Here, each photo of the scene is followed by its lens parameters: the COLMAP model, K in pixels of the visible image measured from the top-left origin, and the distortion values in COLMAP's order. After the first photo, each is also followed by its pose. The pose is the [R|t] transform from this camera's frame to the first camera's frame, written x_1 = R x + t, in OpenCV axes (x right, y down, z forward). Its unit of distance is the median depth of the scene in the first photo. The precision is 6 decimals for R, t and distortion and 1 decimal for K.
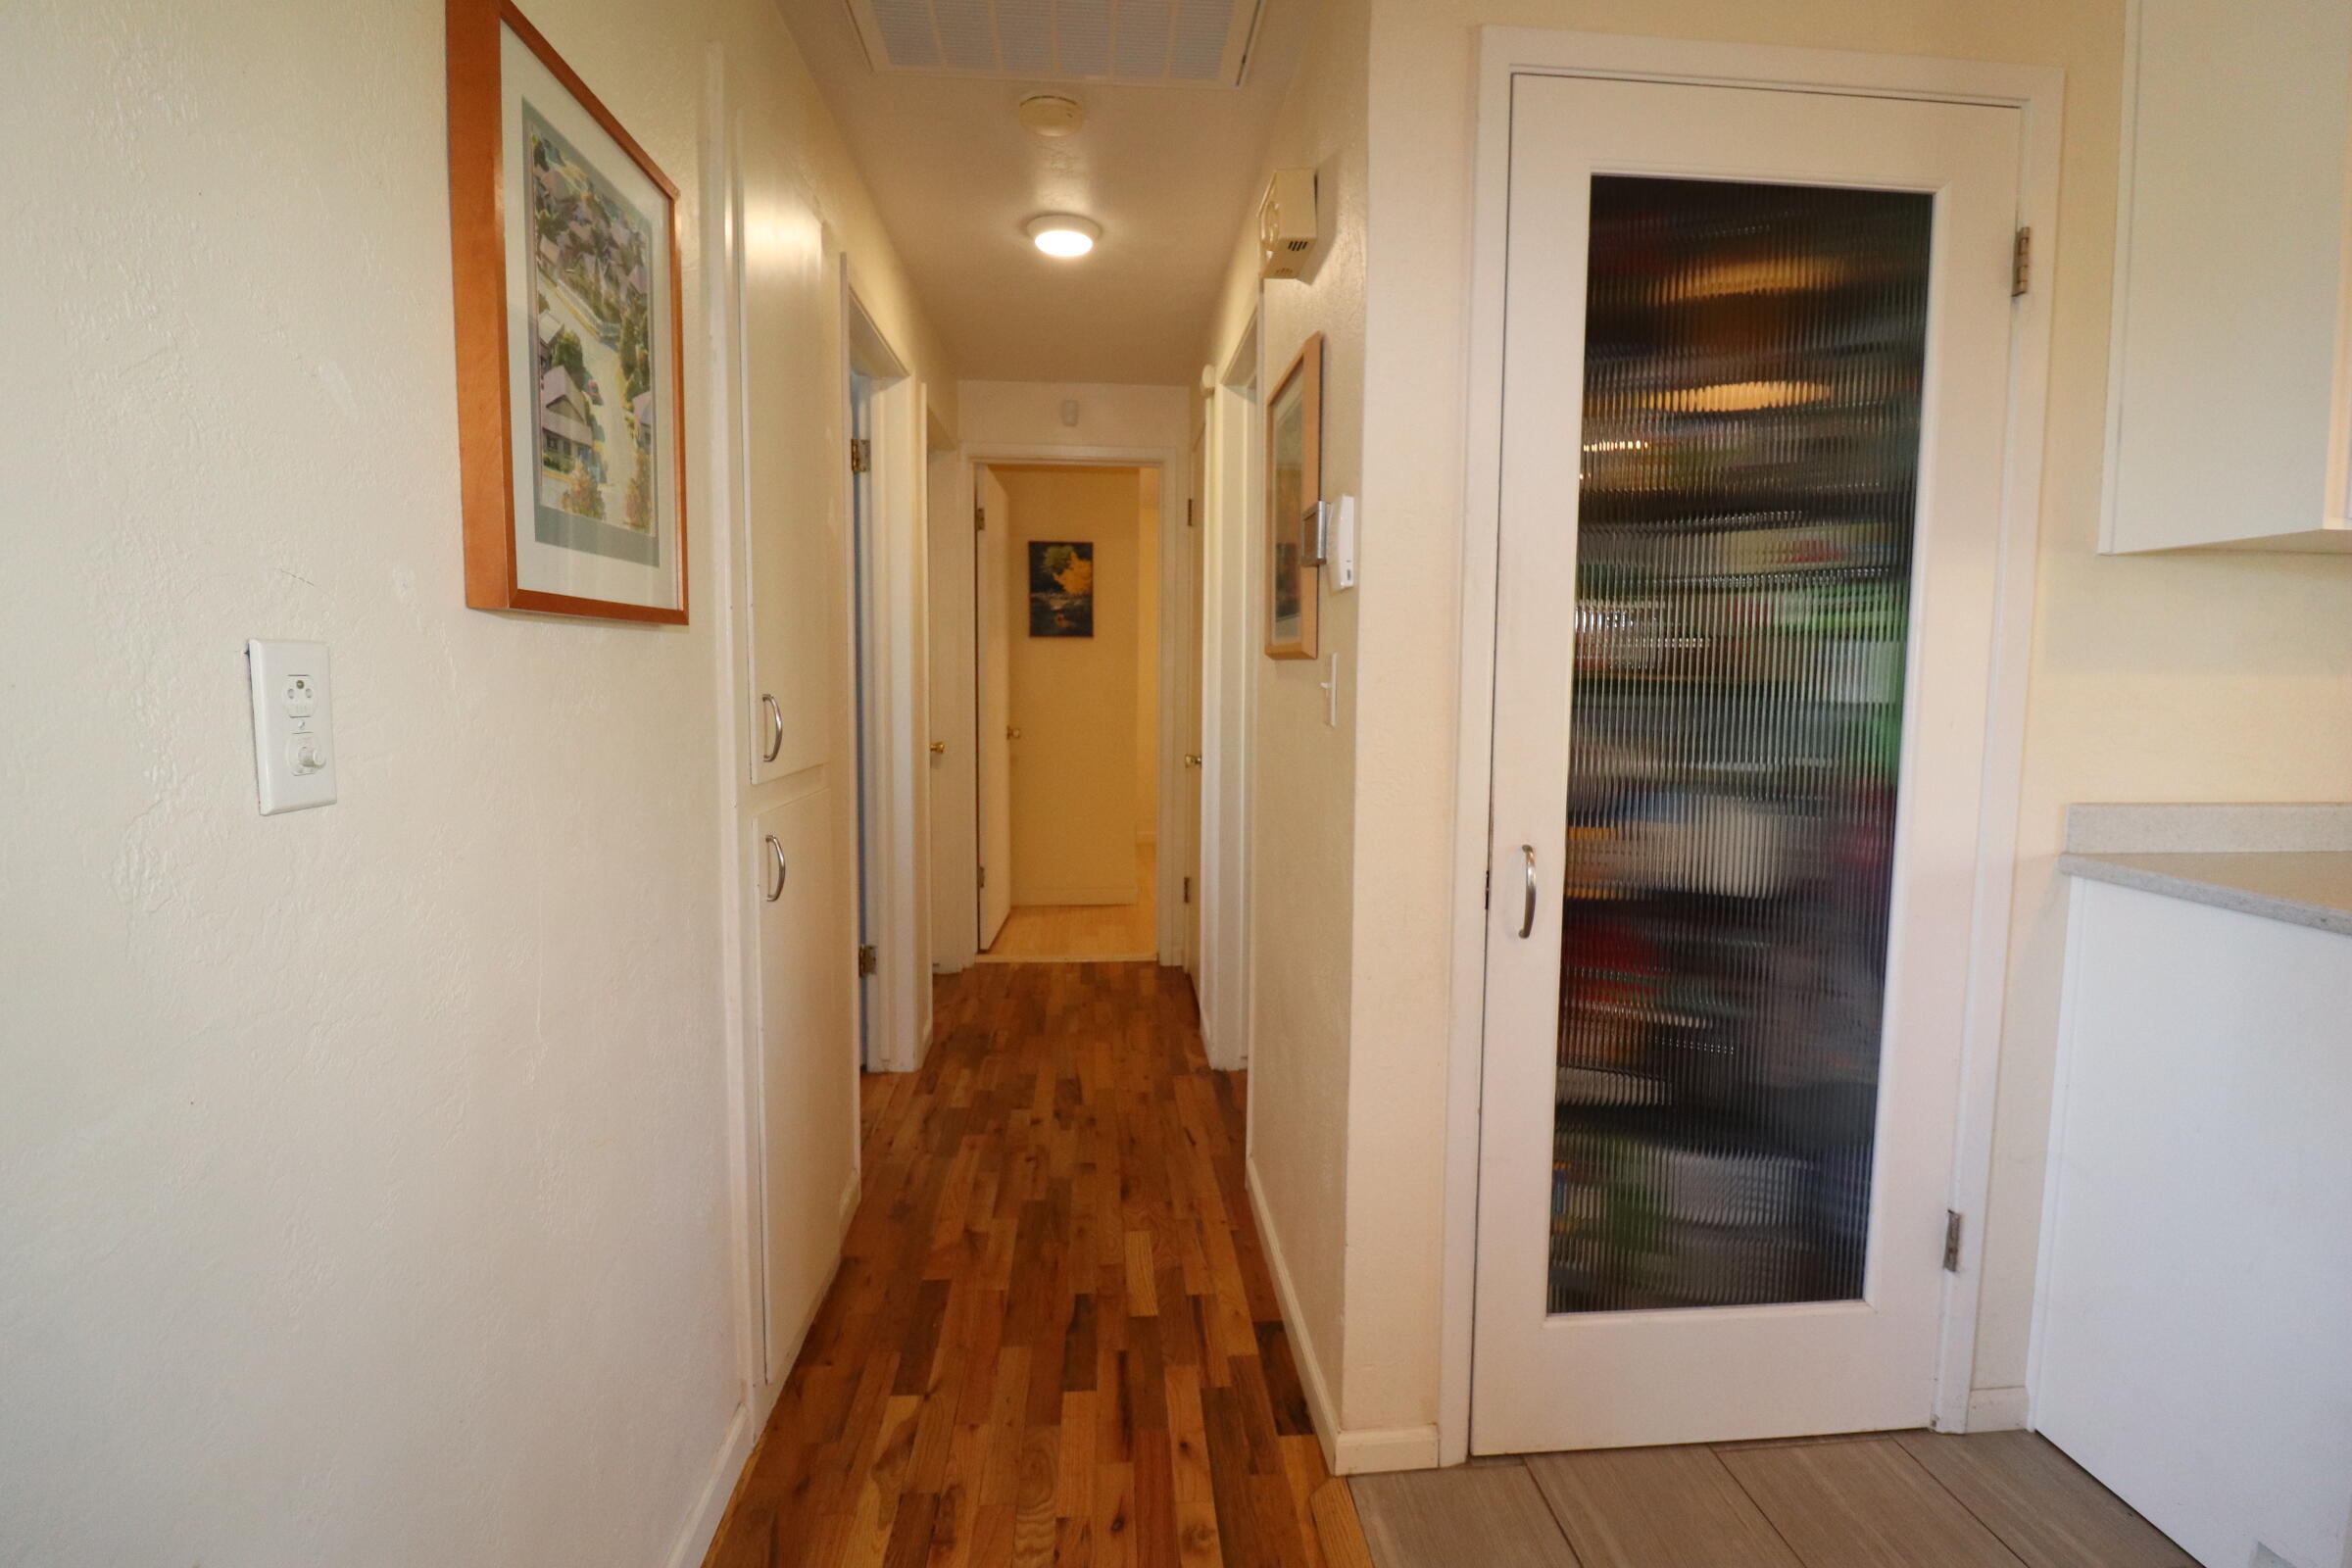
lens RADIAL K [[1083.2, 0, 1181.5], [0, 1083.2, 773.7], [0, 0, 1]] dist [-0.022200, -0.004026]
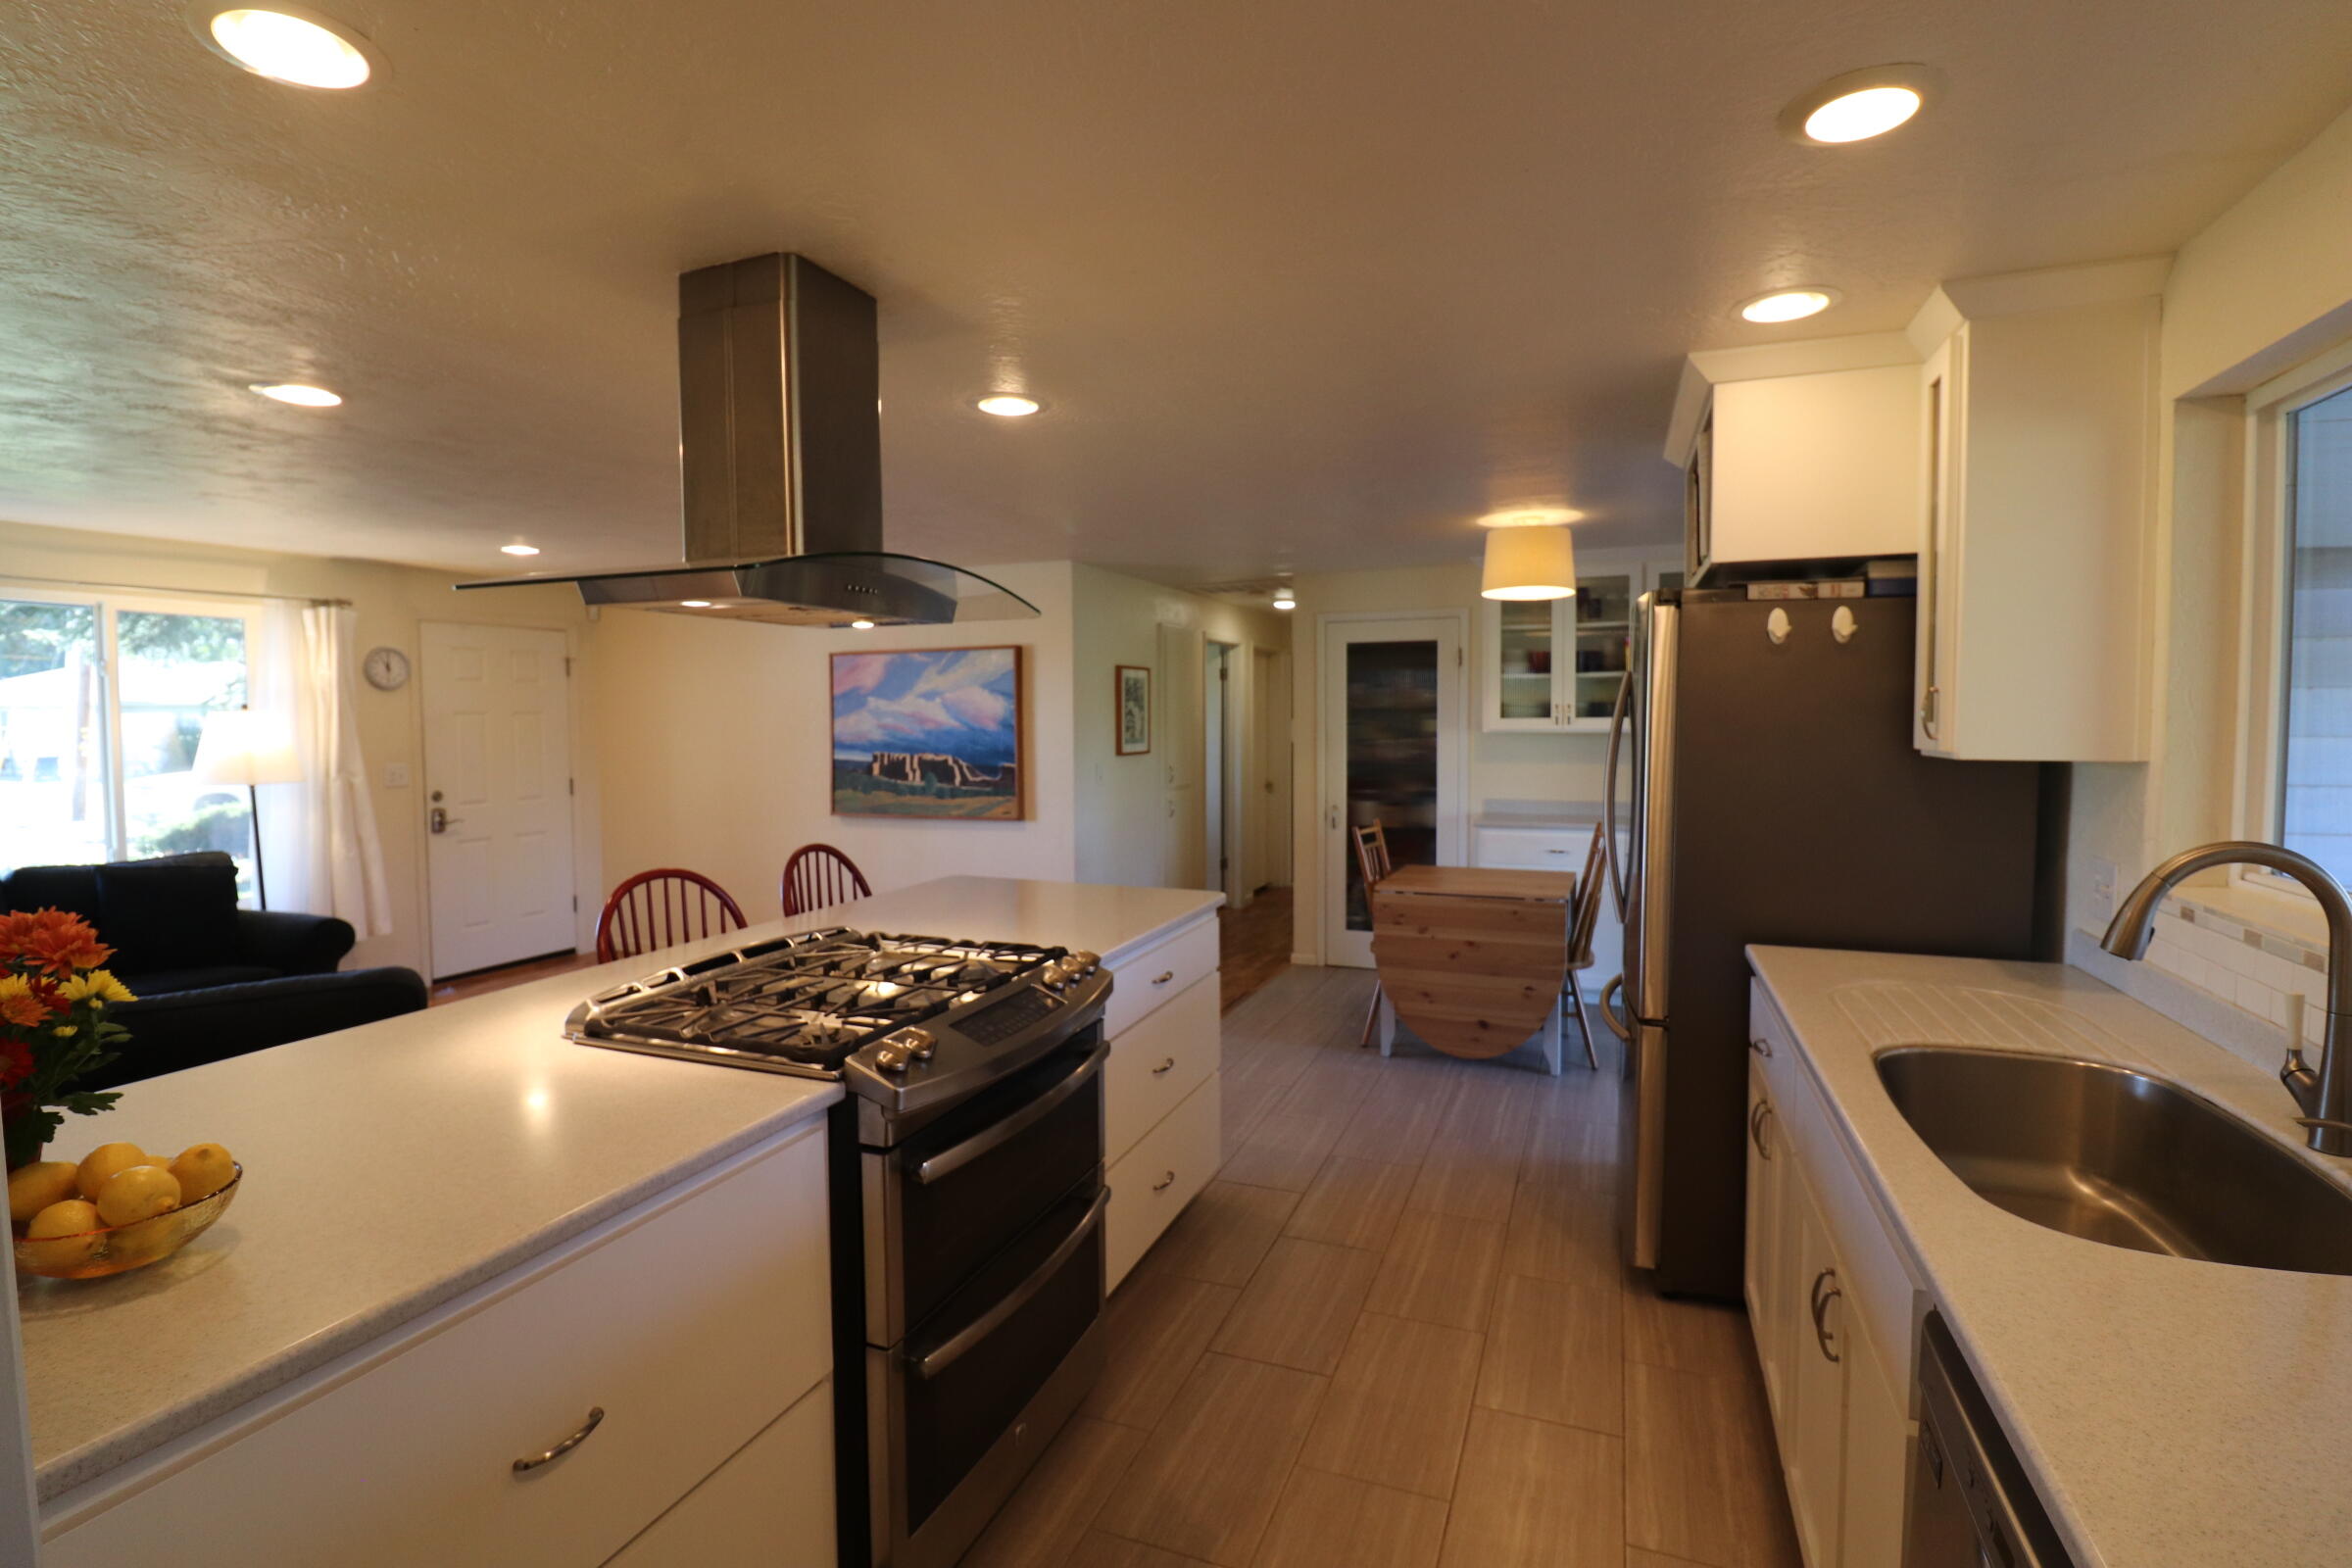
lens RADIAL K [[1083.2, 0, 1185.4], [0, 1083.2, 773.4], [0, 0, 1]] dist [-0.022200, -0.004026]
pose [[0.896716, 0.008927, -0.442516, 1.604056], [-0.024927, 0.999228, -0.030355, 0.079246], [0.441903, 0.038250, 0.896247, -2.876518]]
